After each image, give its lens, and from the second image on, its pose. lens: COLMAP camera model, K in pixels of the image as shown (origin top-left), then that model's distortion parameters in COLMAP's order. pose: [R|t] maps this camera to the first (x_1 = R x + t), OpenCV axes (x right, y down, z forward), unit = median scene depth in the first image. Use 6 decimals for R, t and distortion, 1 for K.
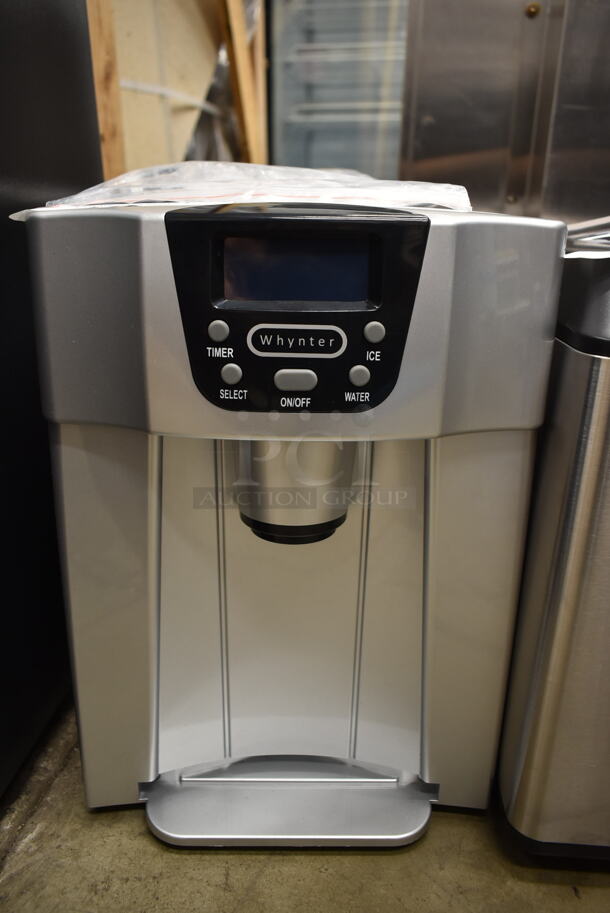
lens RADIAL K [[712.4, 0, 307.0], [0, 712.4, 451.6], [0, 0, 1]] dist [-0.015307, -0.001157]
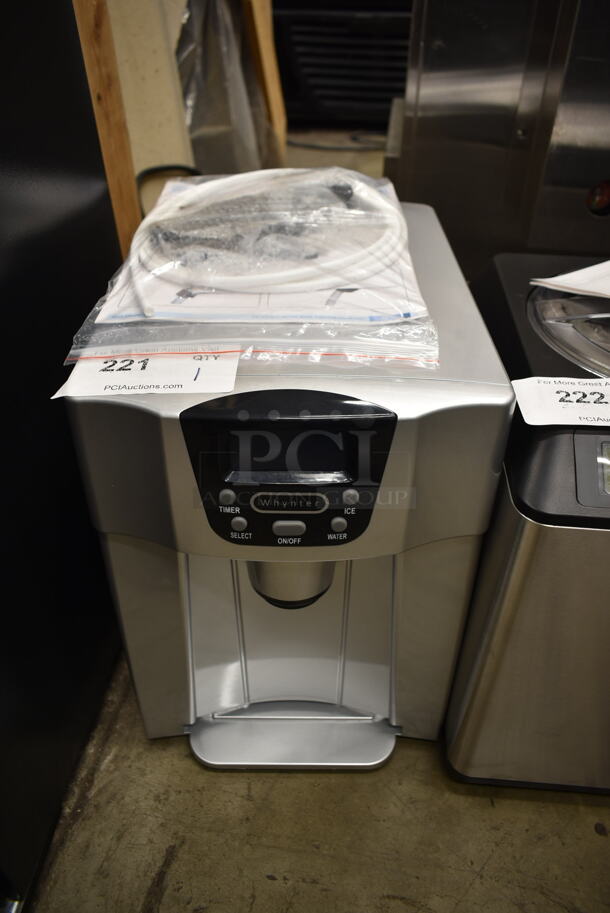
lens RADIAL K [[712.4, 0, 306.6], [0, 712.4, 458.0], [0, 0, 1]] dist [-0.015307, -0.001157]
pose [[0.999792, -0.000851, -0.020378, 0.039602], [0.007500, 0.944451, 0.328568, -0.606949], [0.018966, -0.328652, 0.944261, -0.162502]]
